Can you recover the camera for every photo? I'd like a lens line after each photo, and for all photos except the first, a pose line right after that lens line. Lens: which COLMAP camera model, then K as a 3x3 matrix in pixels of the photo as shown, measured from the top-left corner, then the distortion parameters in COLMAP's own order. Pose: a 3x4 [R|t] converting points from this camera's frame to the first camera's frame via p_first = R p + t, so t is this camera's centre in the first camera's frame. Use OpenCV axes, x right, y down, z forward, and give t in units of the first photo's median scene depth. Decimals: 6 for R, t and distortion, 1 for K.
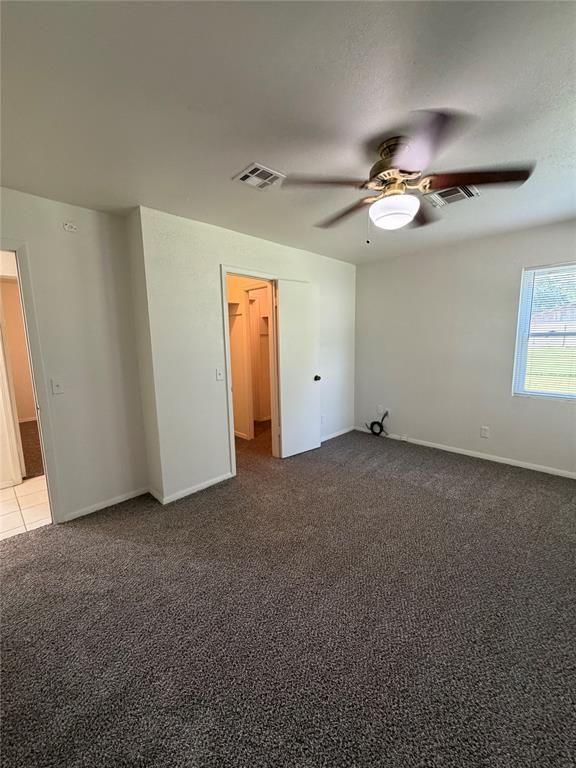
lens RADIAL K [[306.9, 0, 287.5], [0, 306.9, 382.3], [0, 0, 1]] dist [0.001195, -0.000166]
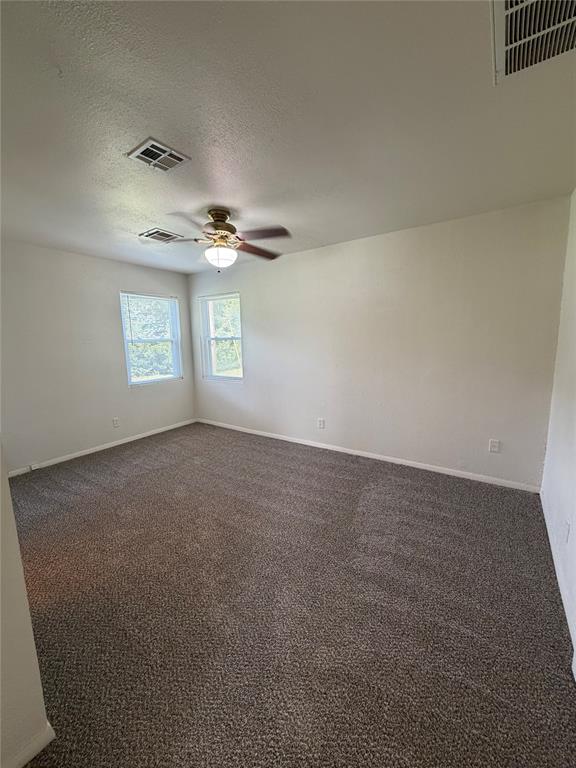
lens RADIAL K [[306.9, 0, 287.5], [0, 306.9, 382.3], [0, 0, 1]] dist [0.001195, -0.000166]
pose [[-0.175798, -0.124751, 0.976490, -0.659962], [0.164298, 0.974307, 0.154051, -0.068387], [-0.970619, 0.187517, -0.150785, 0.540371]]
